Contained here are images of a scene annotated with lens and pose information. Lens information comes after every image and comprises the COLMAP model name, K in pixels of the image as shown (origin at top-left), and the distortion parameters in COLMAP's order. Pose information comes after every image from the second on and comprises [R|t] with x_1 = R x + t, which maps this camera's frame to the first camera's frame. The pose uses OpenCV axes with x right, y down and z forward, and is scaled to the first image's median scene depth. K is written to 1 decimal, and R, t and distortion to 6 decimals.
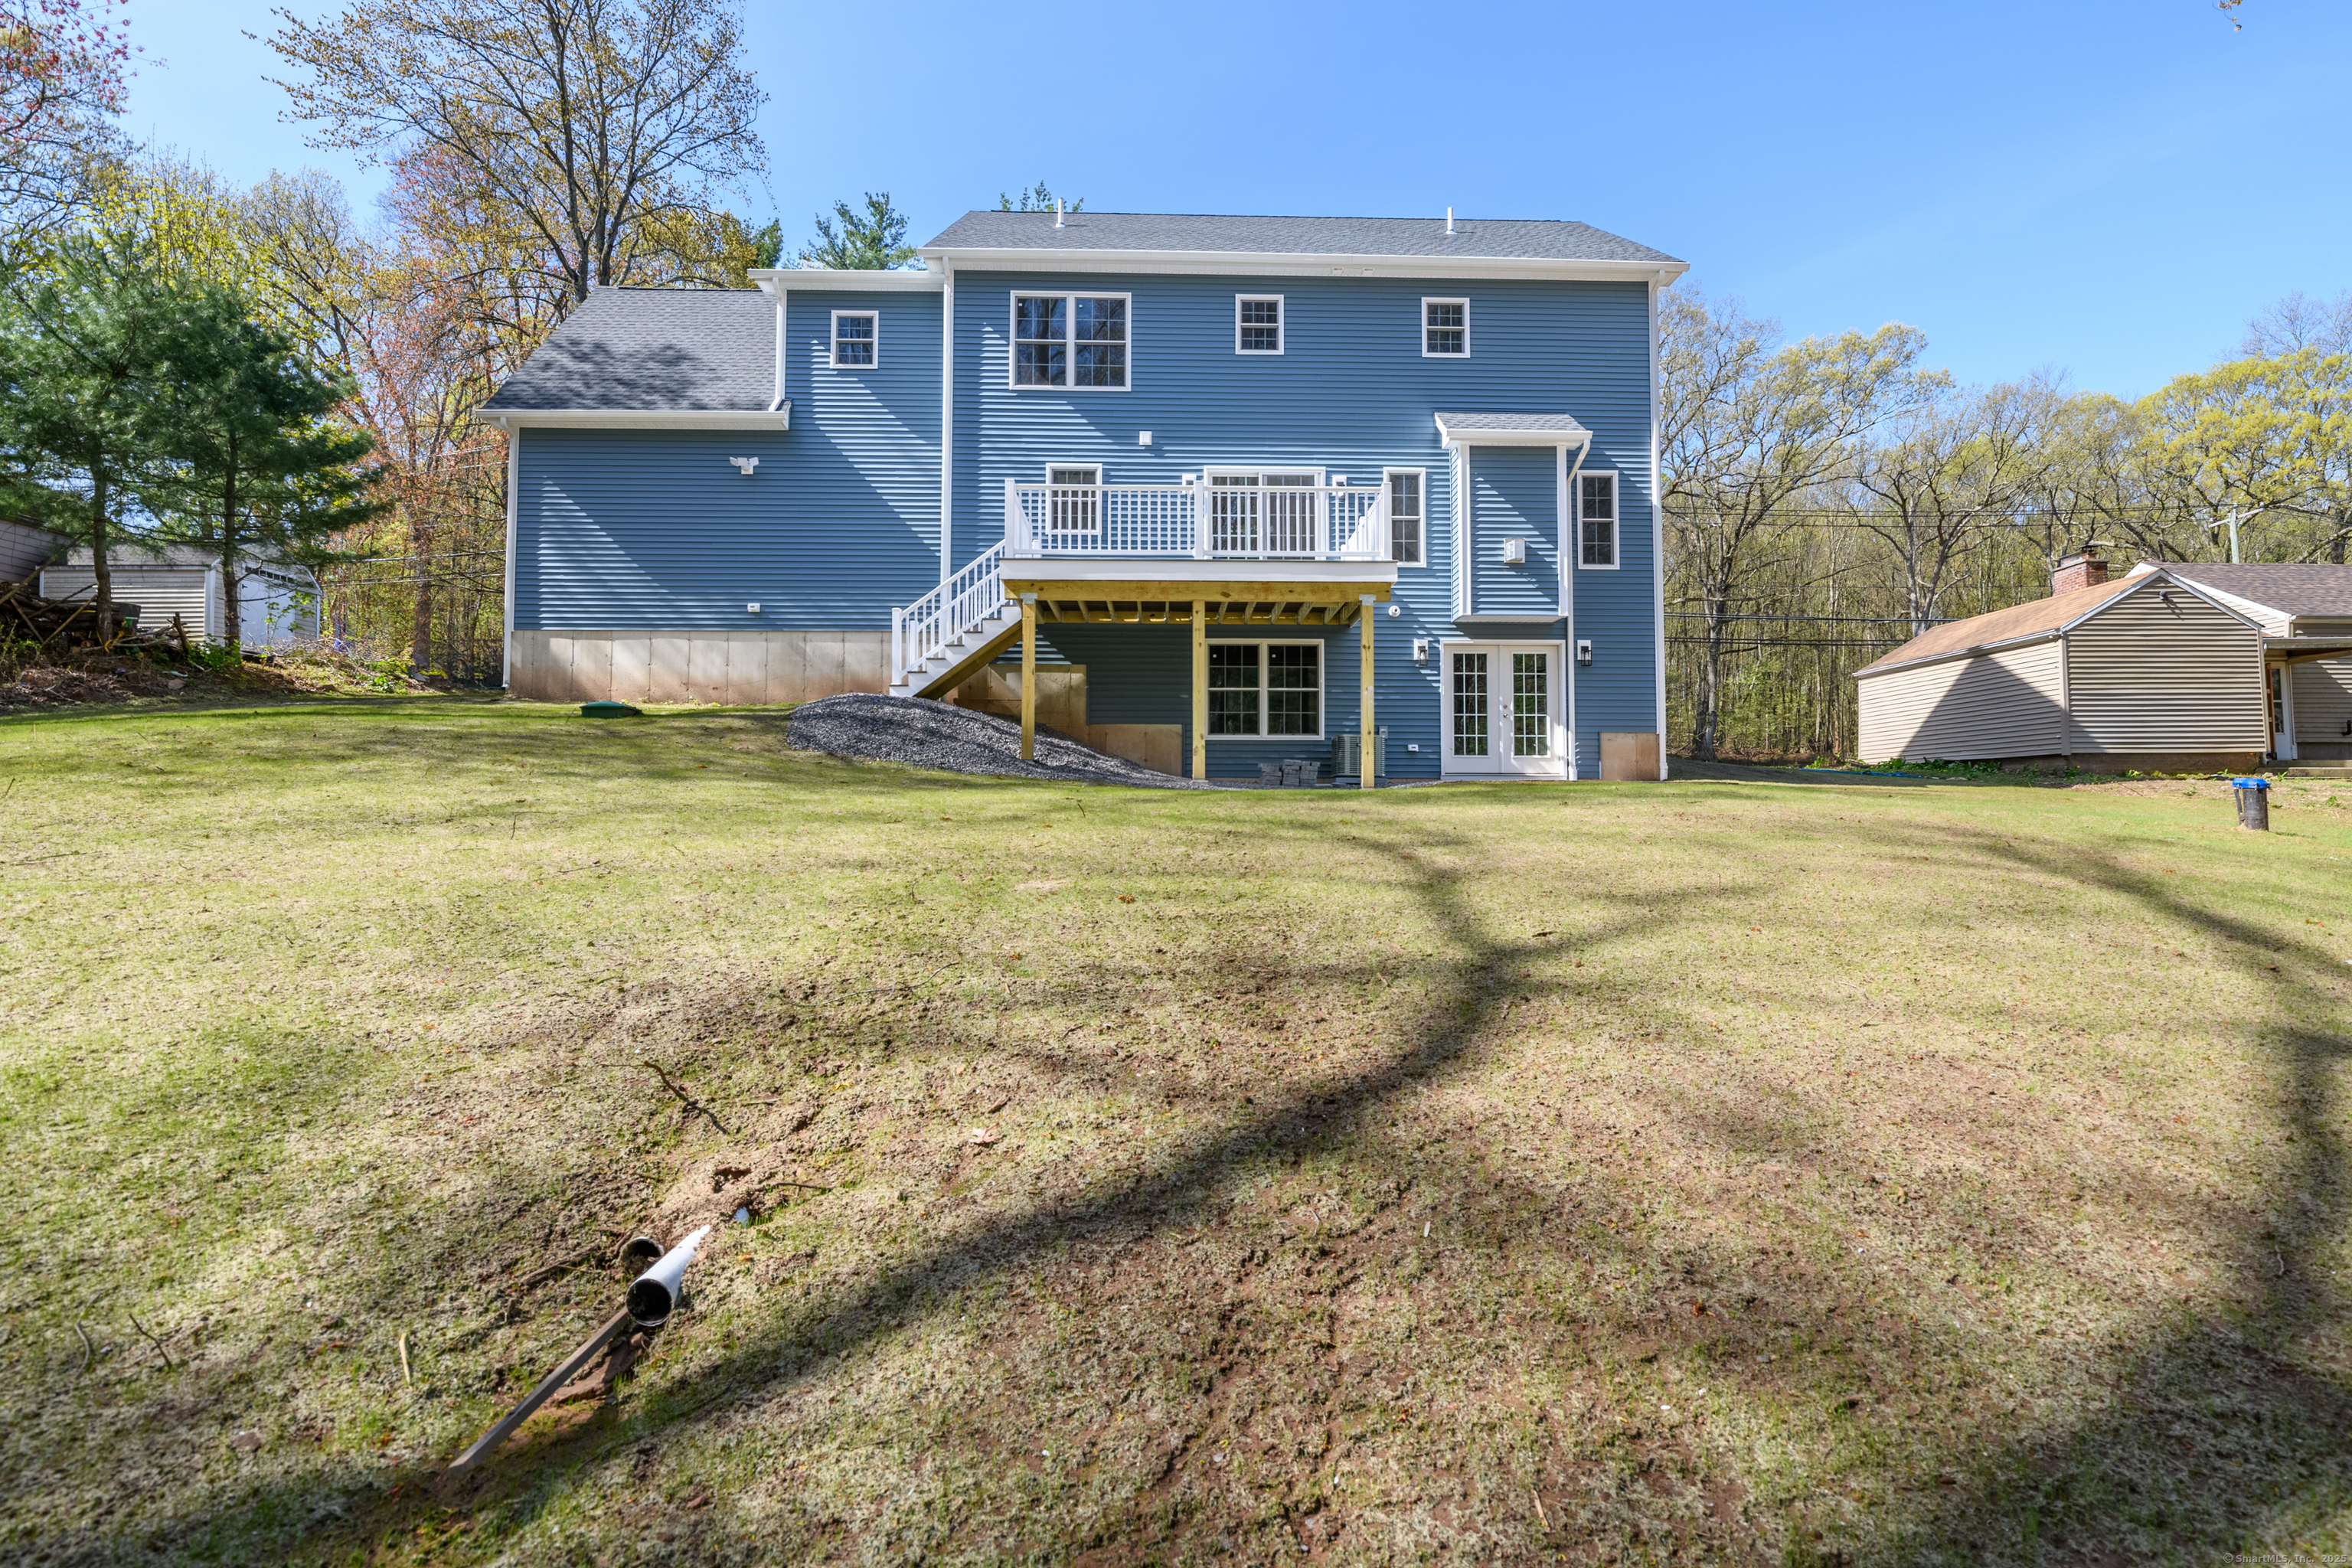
lens RADIAL K [[1170.3, 0, 1201.4], [0, 1170.3, 768.1], [0, 0, 1]] dist [-0.012435, -0.000433]
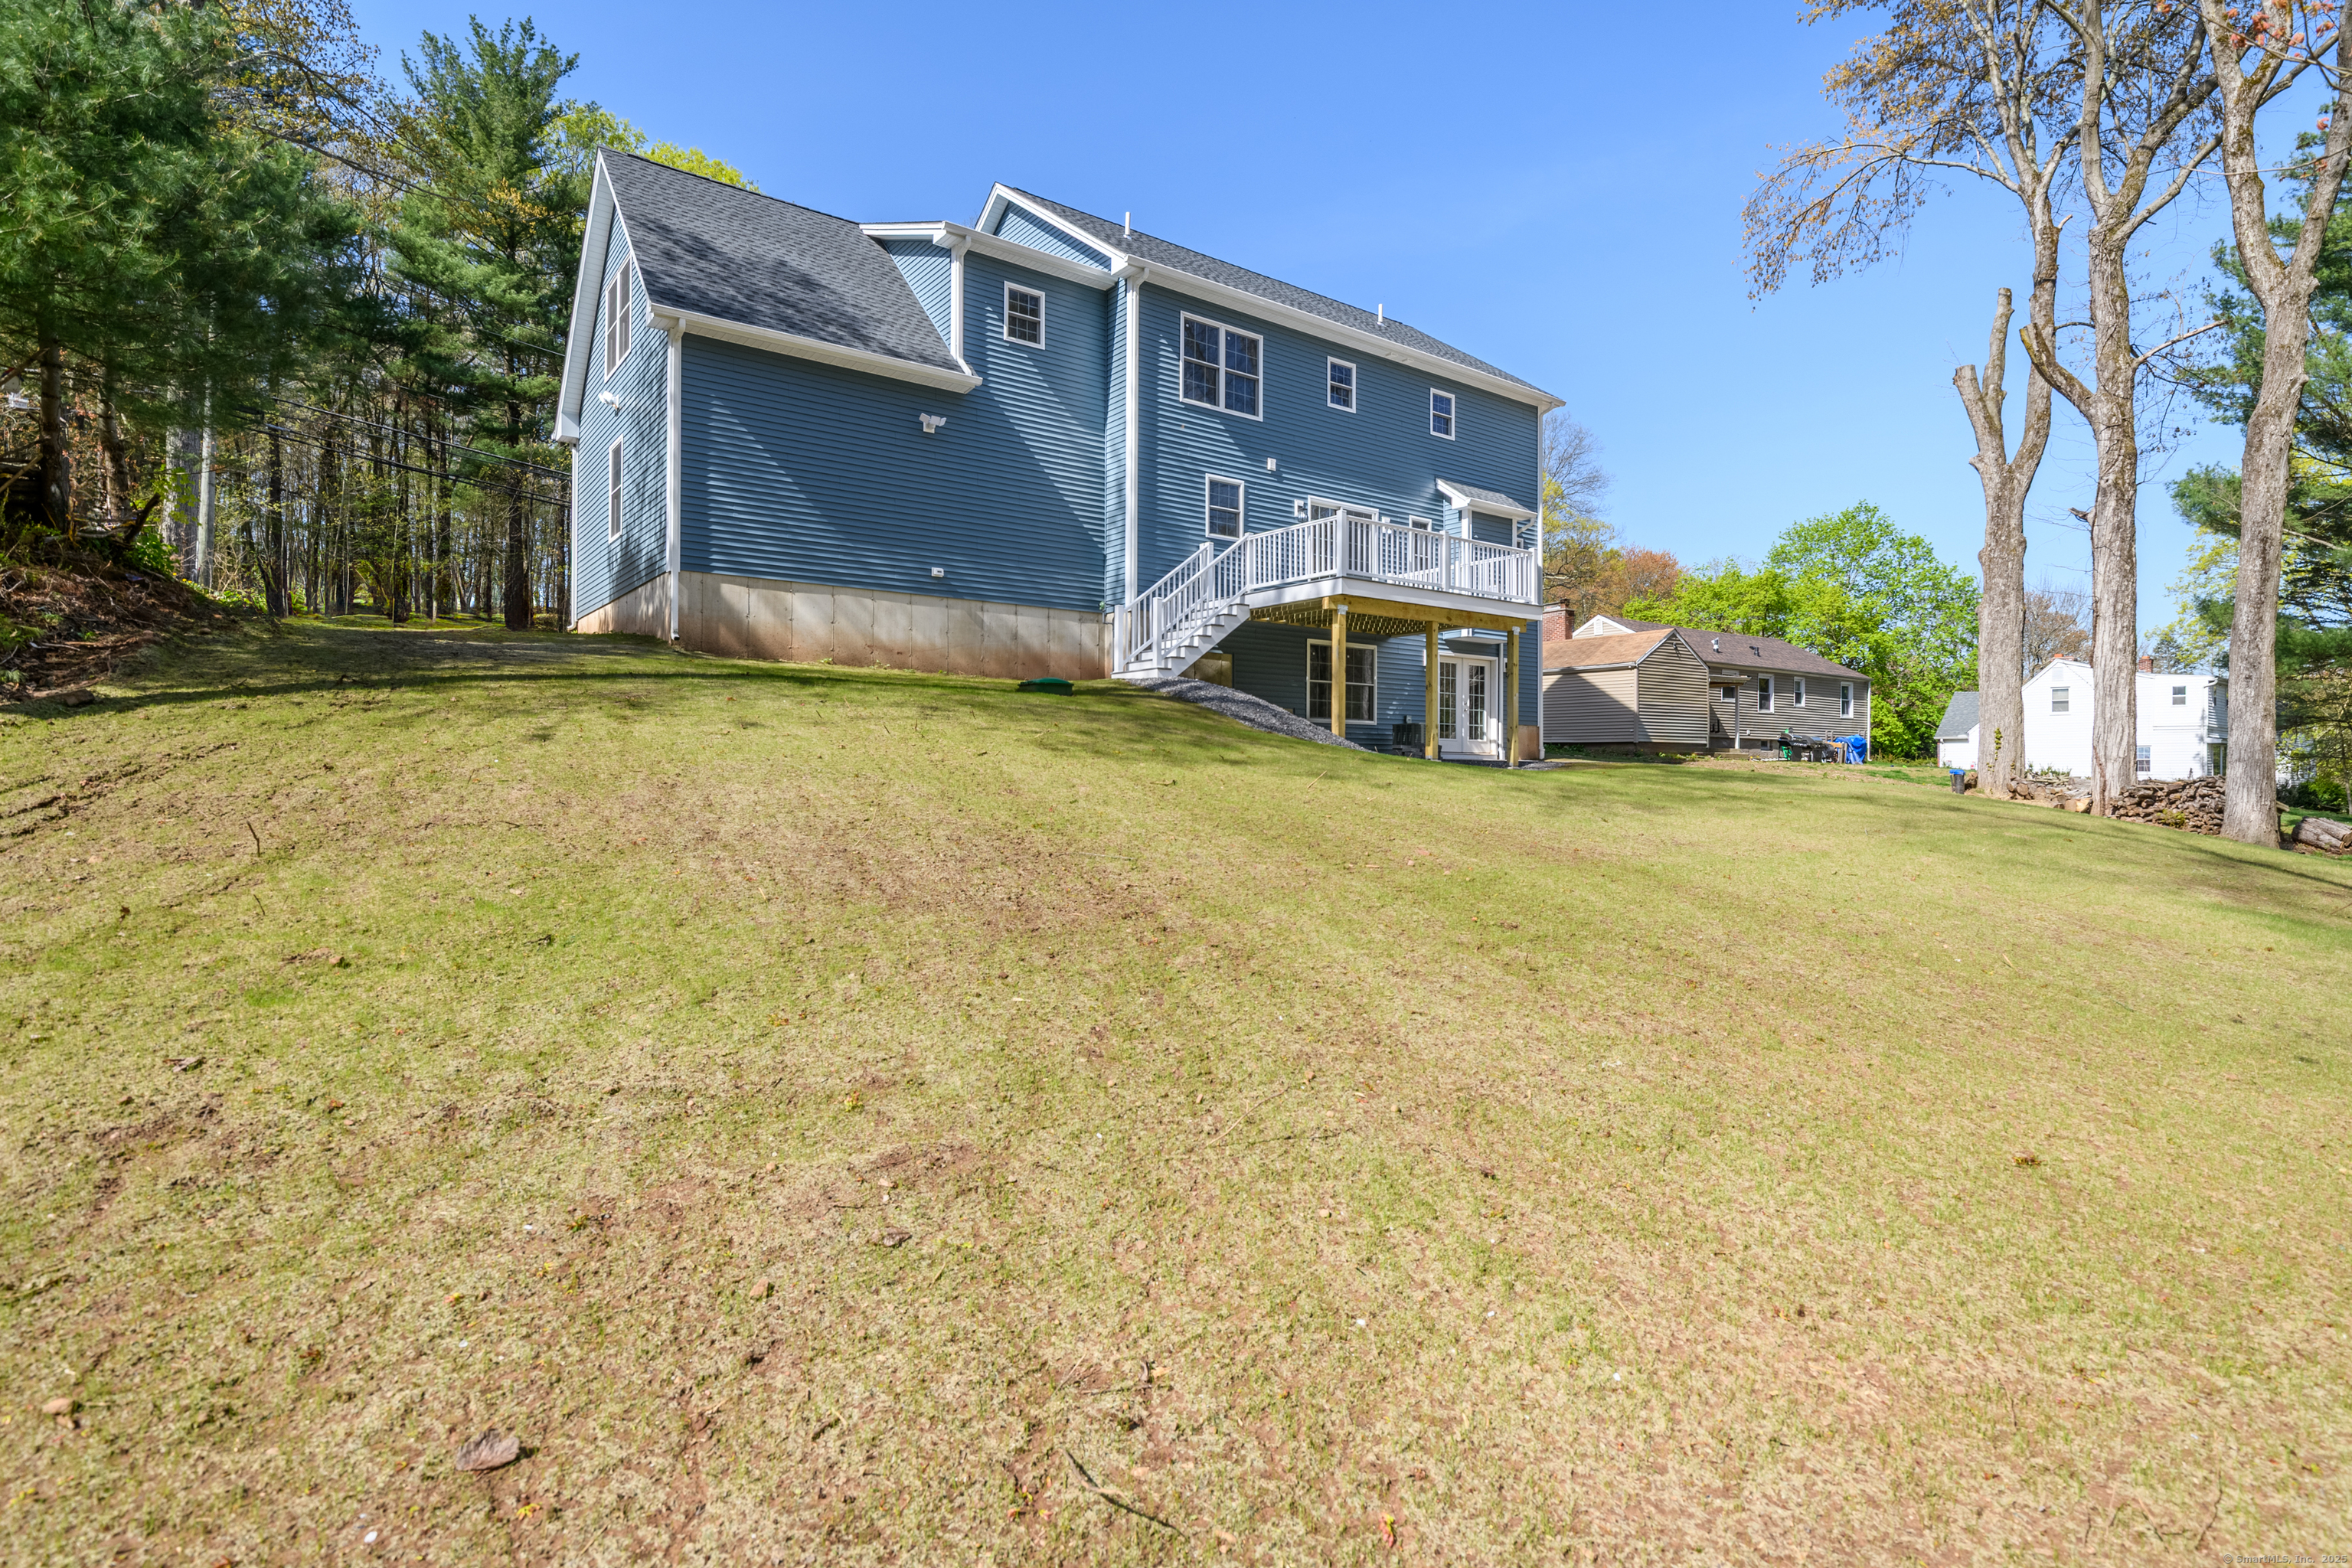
lens RADIAL K [[1170.3, 0, 1201.4], [0, 1170.3, 768.1], [0, 0, 1]] dist [-0.012435, -0.000433]
pose [[0.809696, 0.004858, 0.586829, -0.789534], [-0.028216, 0.999132, 0.030661, -0.010364], [-0.586171, -0.041384, 0.809130, 0.074915]]
